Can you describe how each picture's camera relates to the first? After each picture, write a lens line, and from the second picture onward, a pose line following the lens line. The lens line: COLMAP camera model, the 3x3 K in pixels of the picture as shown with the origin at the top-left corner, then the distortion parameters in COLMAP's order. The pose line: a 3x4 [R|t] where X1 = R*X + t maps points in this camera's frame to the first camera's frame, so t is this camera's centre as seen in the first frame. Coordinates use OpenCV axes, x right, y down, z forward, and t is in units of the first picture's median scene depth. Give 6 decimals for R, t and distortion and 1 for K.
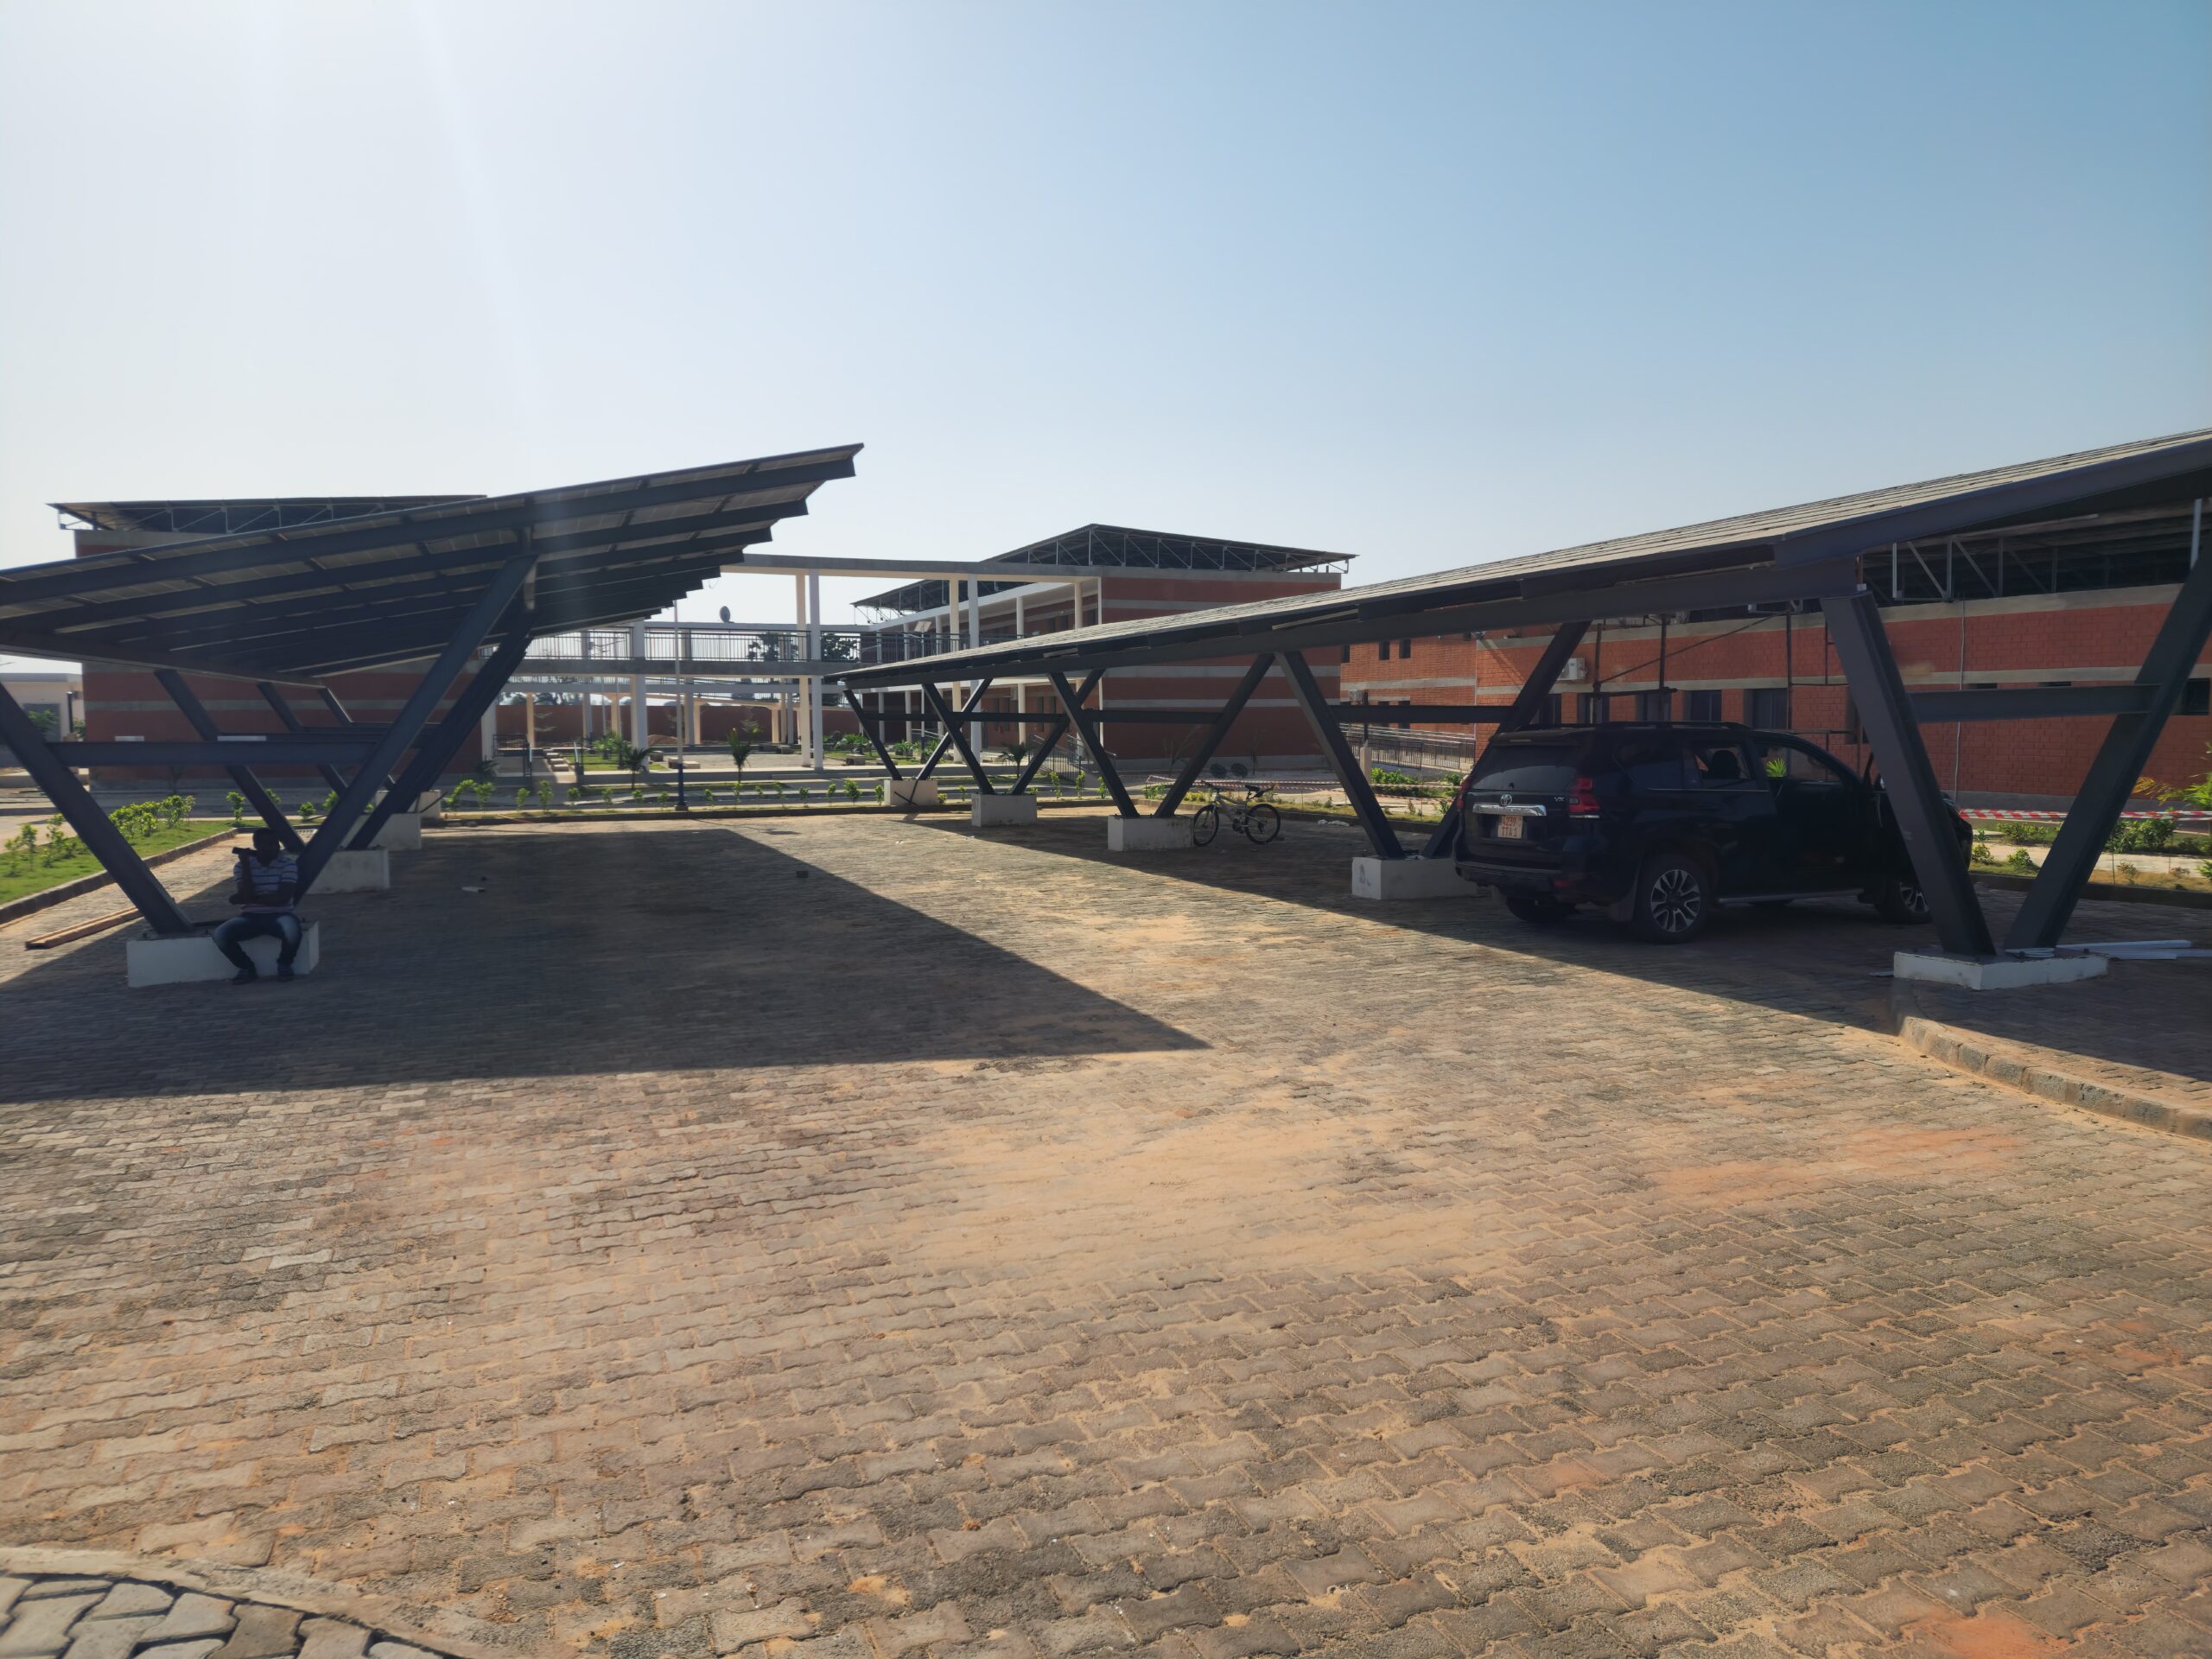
lens RADIAL K [[1459.9, 0, 1066.9], [0, 1459.9, 799.3], [0, 0, 1]] dist [0.094547, -0.087079]
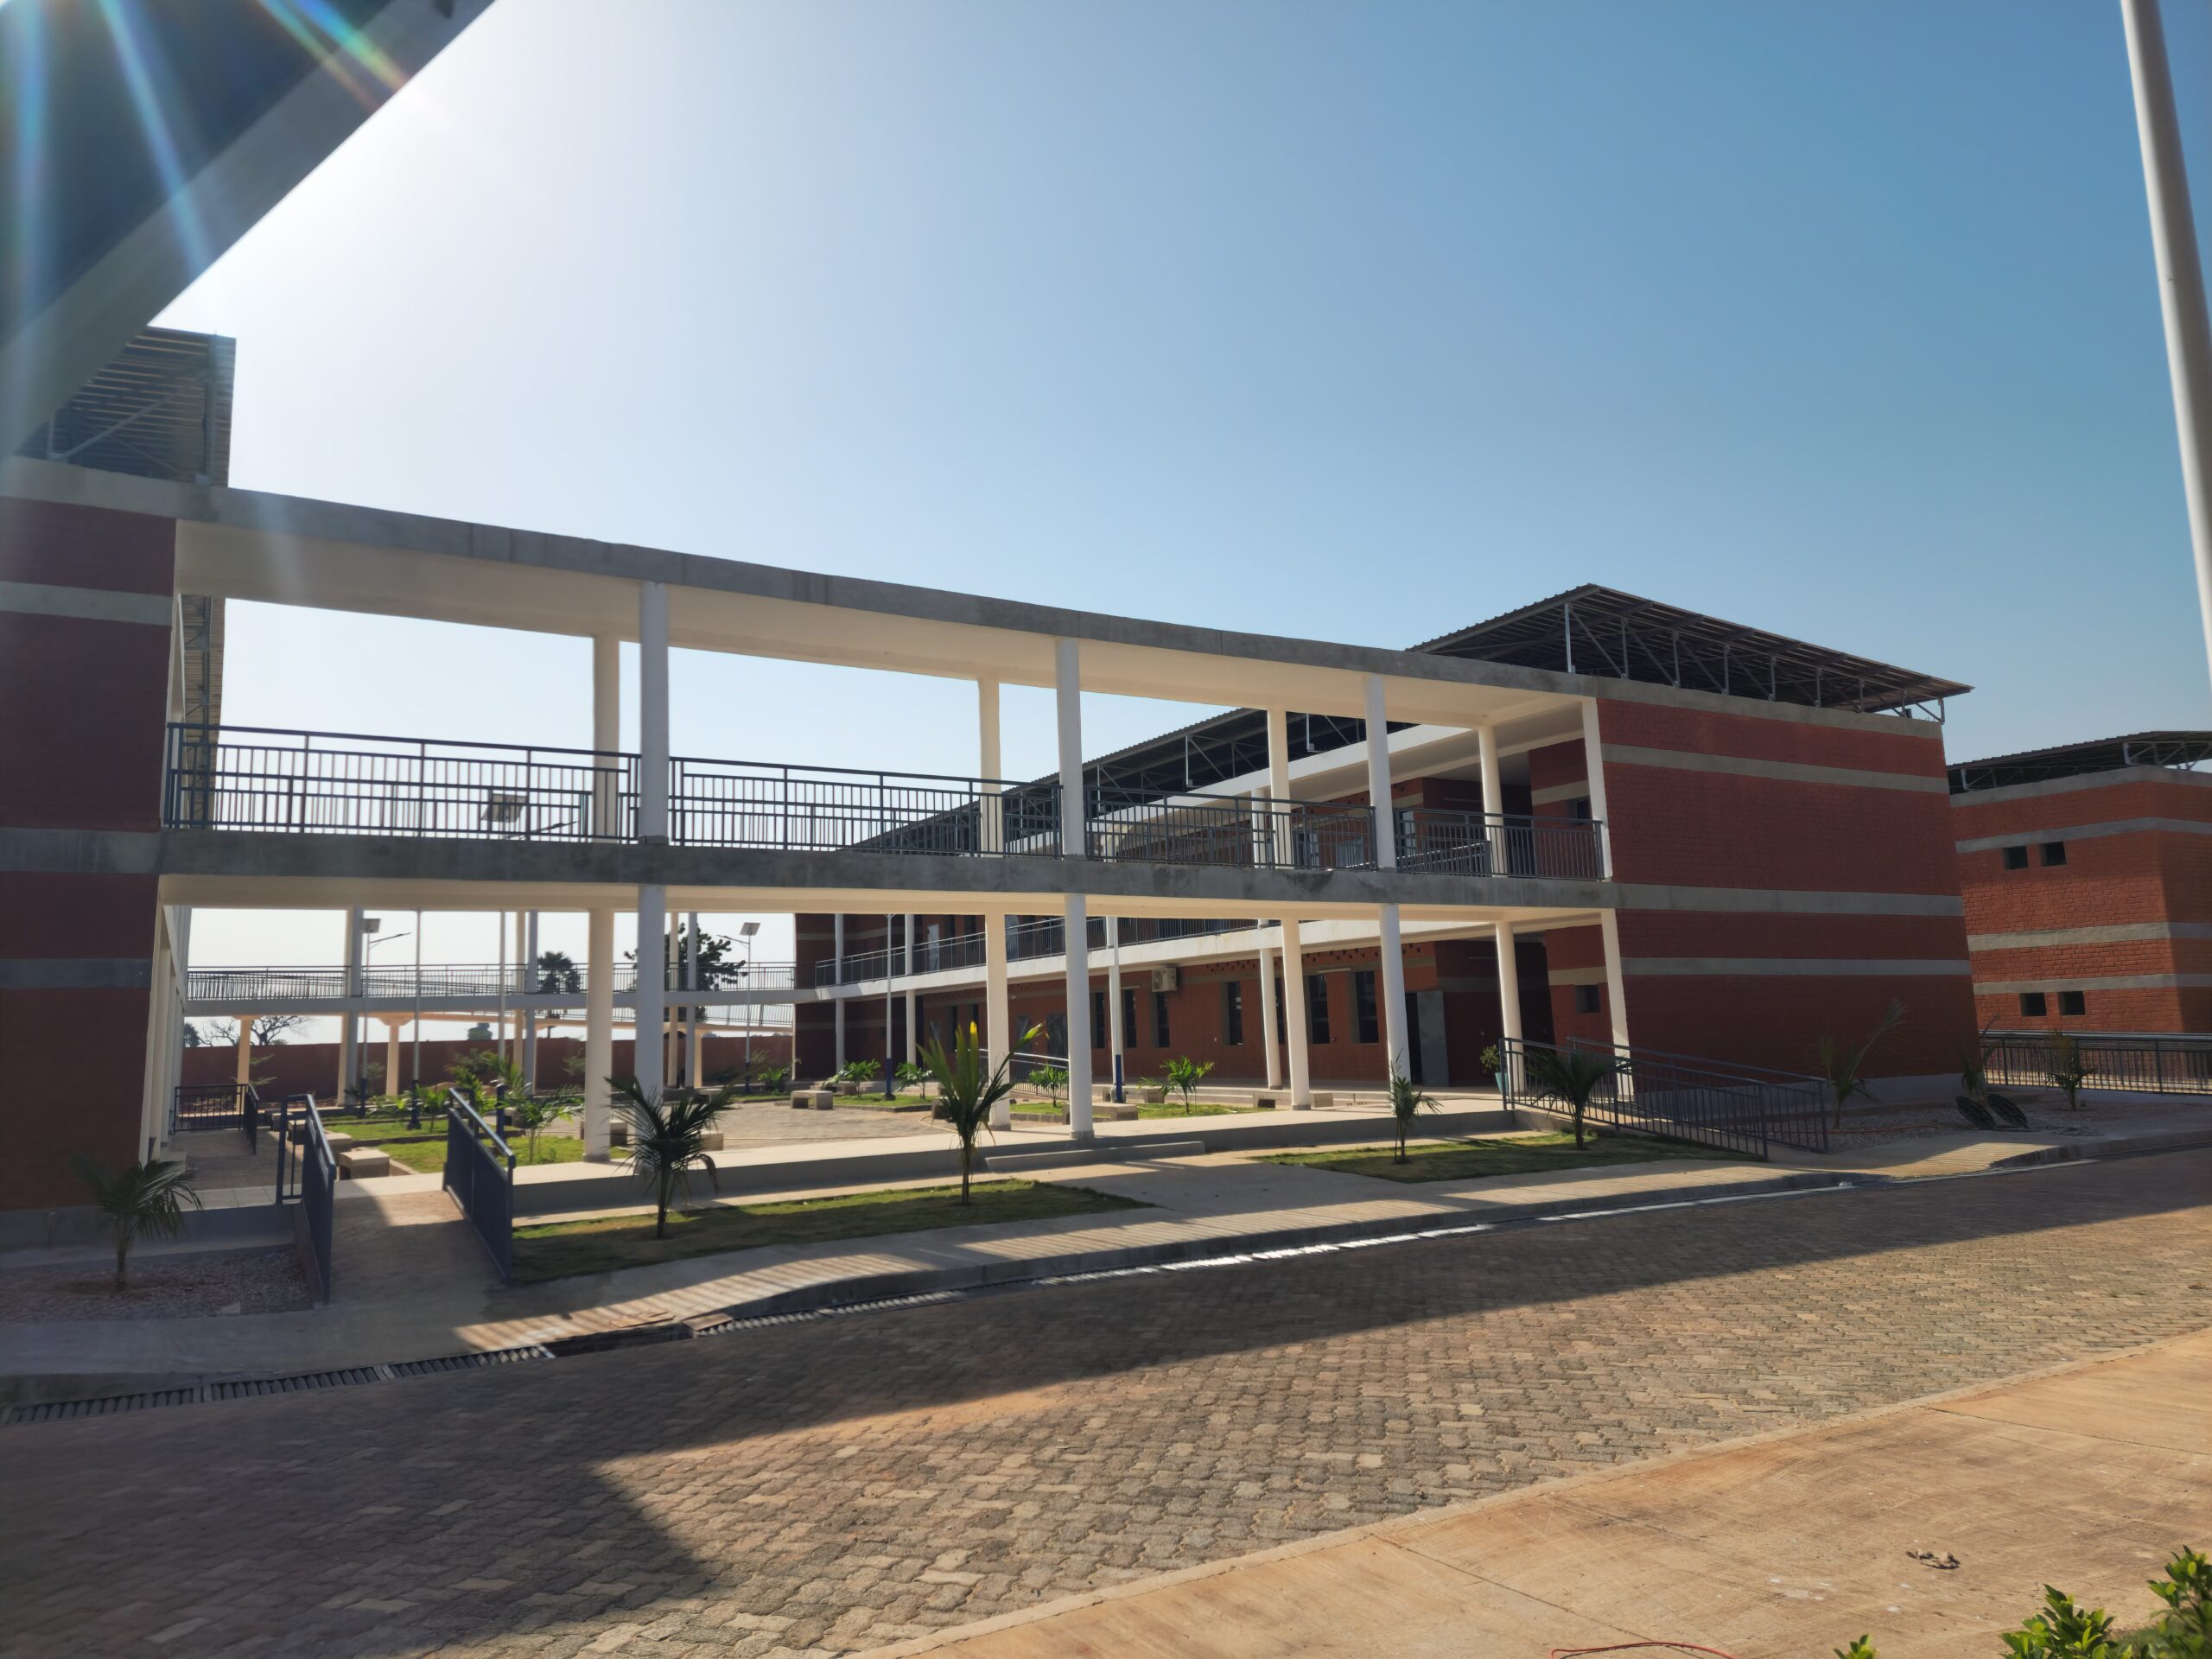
lens RADIAL K [[1457.8, 0, 1106.0], [0, 1457.8, 829.5], [0, 0, 1]] dist [0.091599, -0.074789]
pose [[0.984049, -0.001972, 0.177886, -0.226997], [0.038624, 0.978455, -0.202816, -0.020175], [-0.173654, 0.206452, 0.962924, 0.601668]]
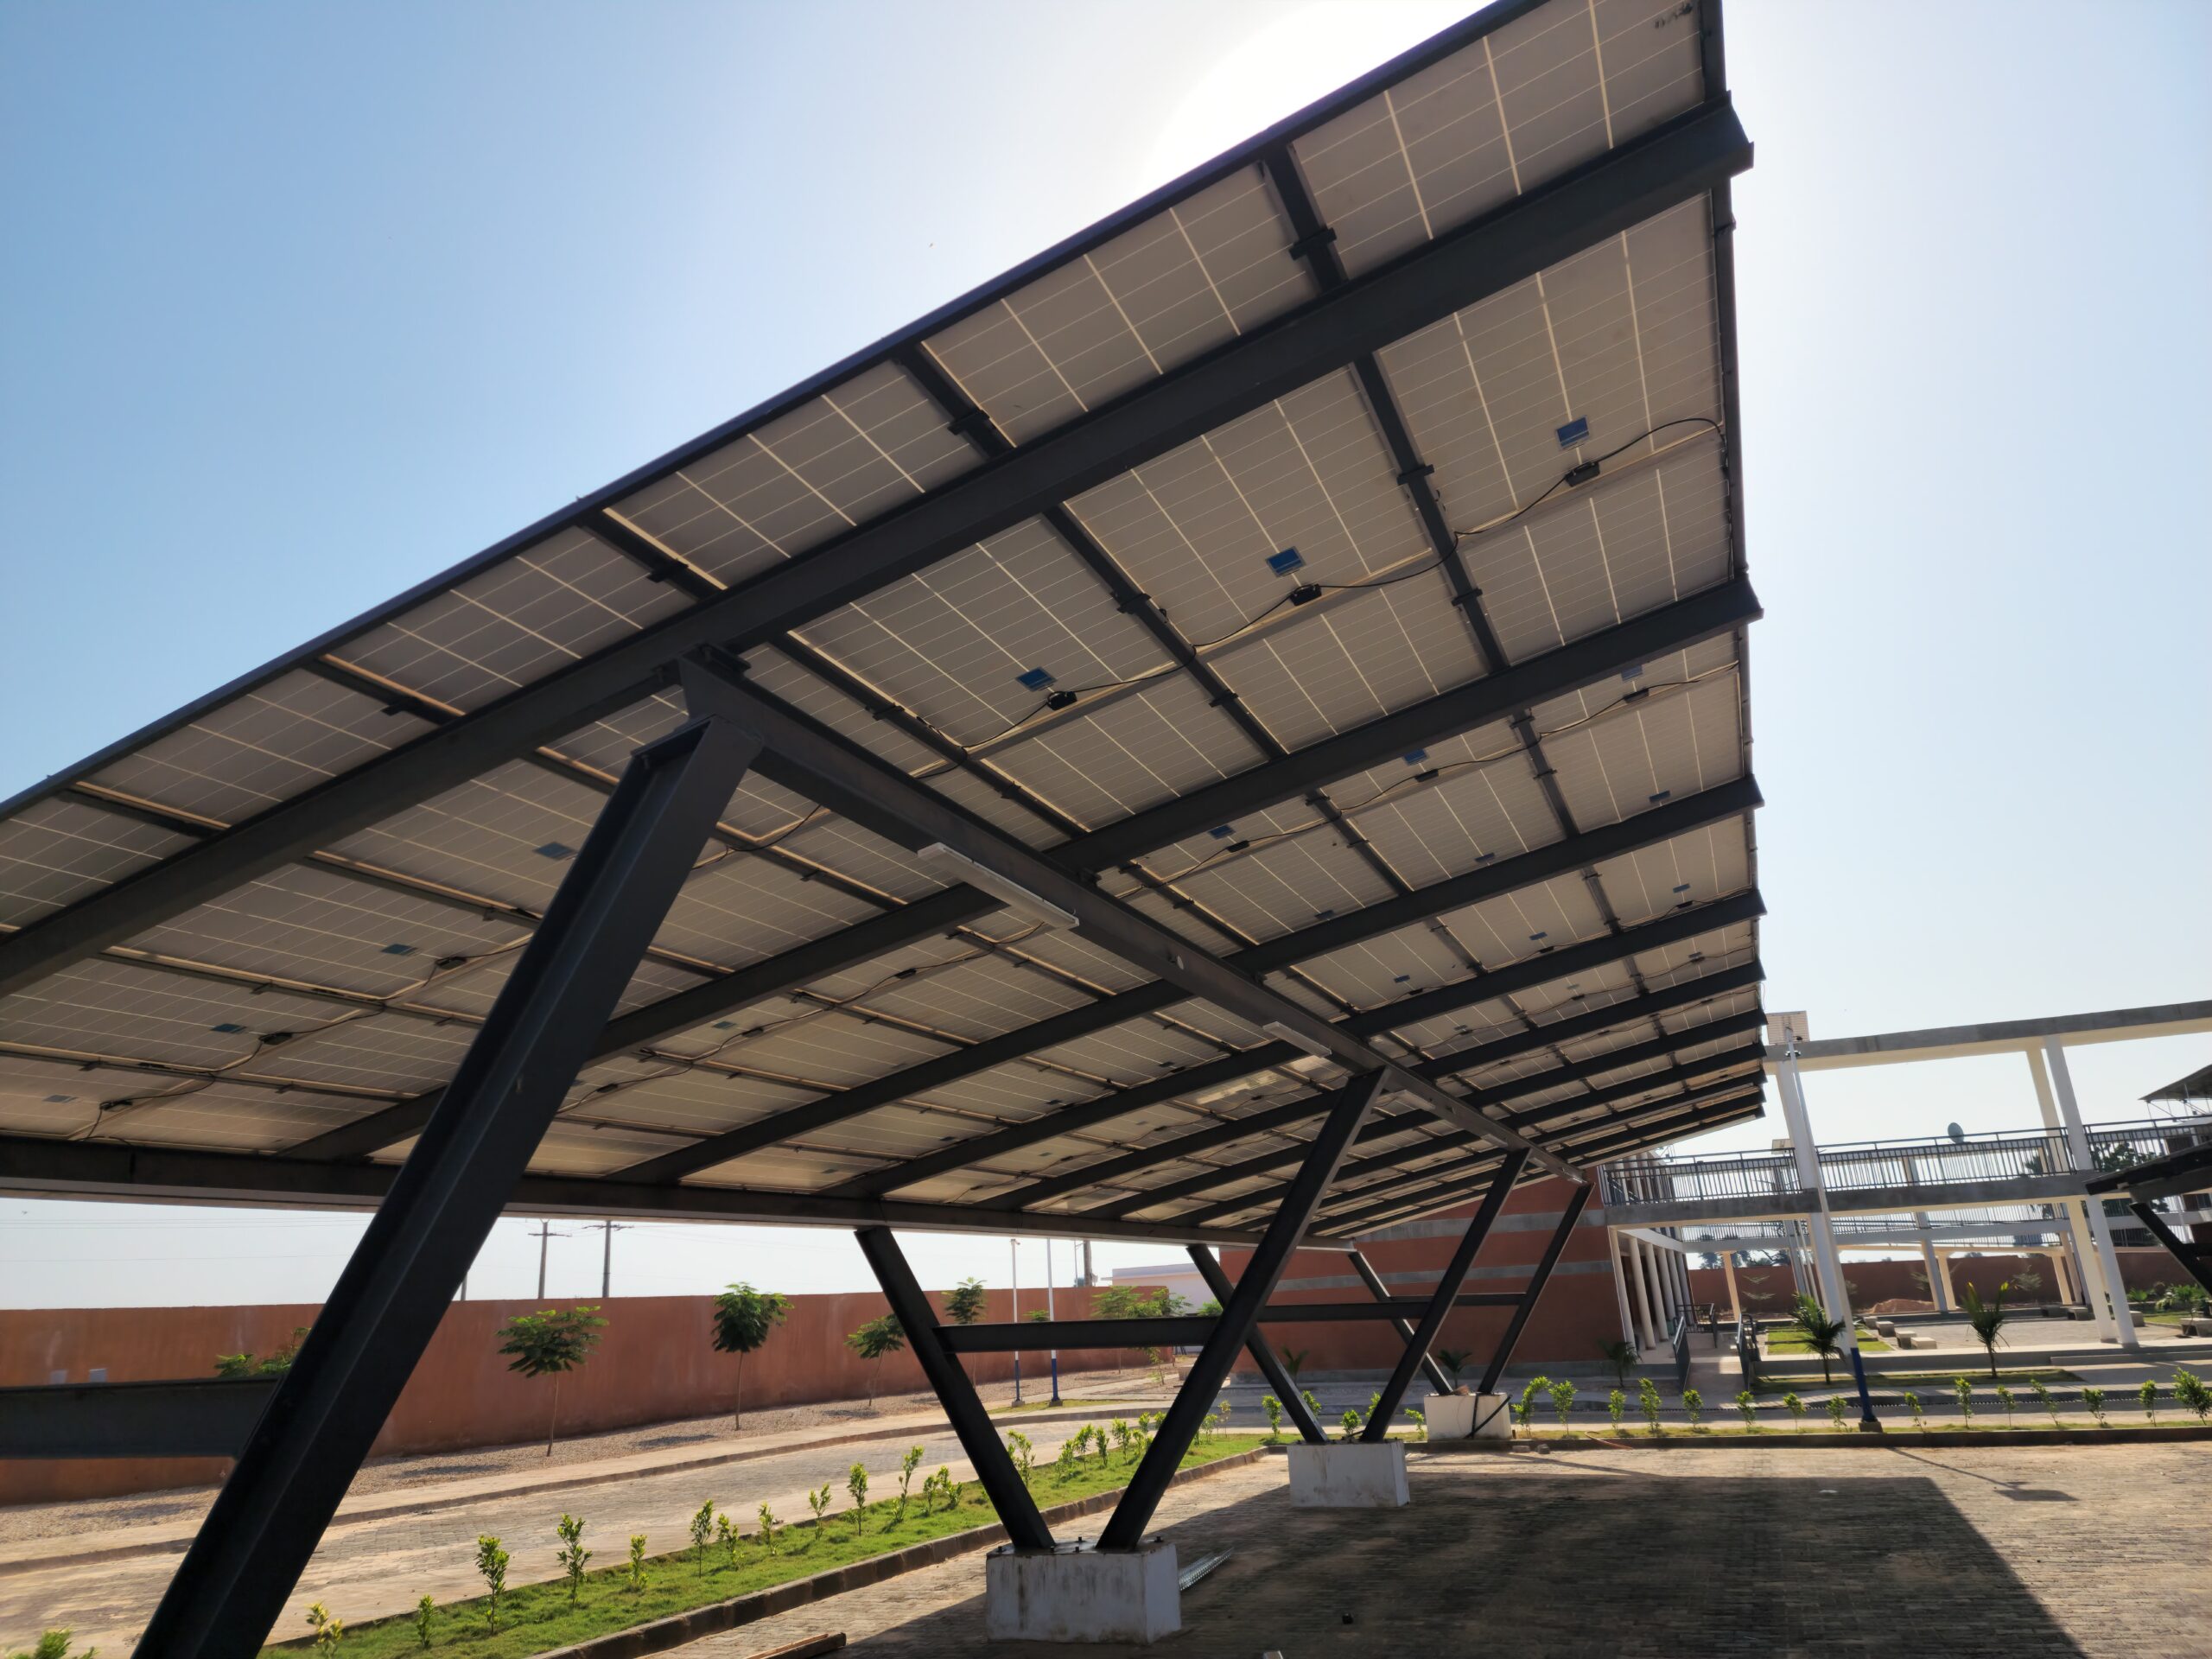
lens RADIAL K [[1457.8, 0, 1106.0], [0, 1457.8, 829.5], [0, 0, 1]] dist [0.091599, -0.074789]
pose [[0.727287, -0.251406, -0.638630, -0.023388], [0.014095, 0.935770, -0.352328, -0.007394], [0.686188, 0.247242, 0.684117, 0.203097]]
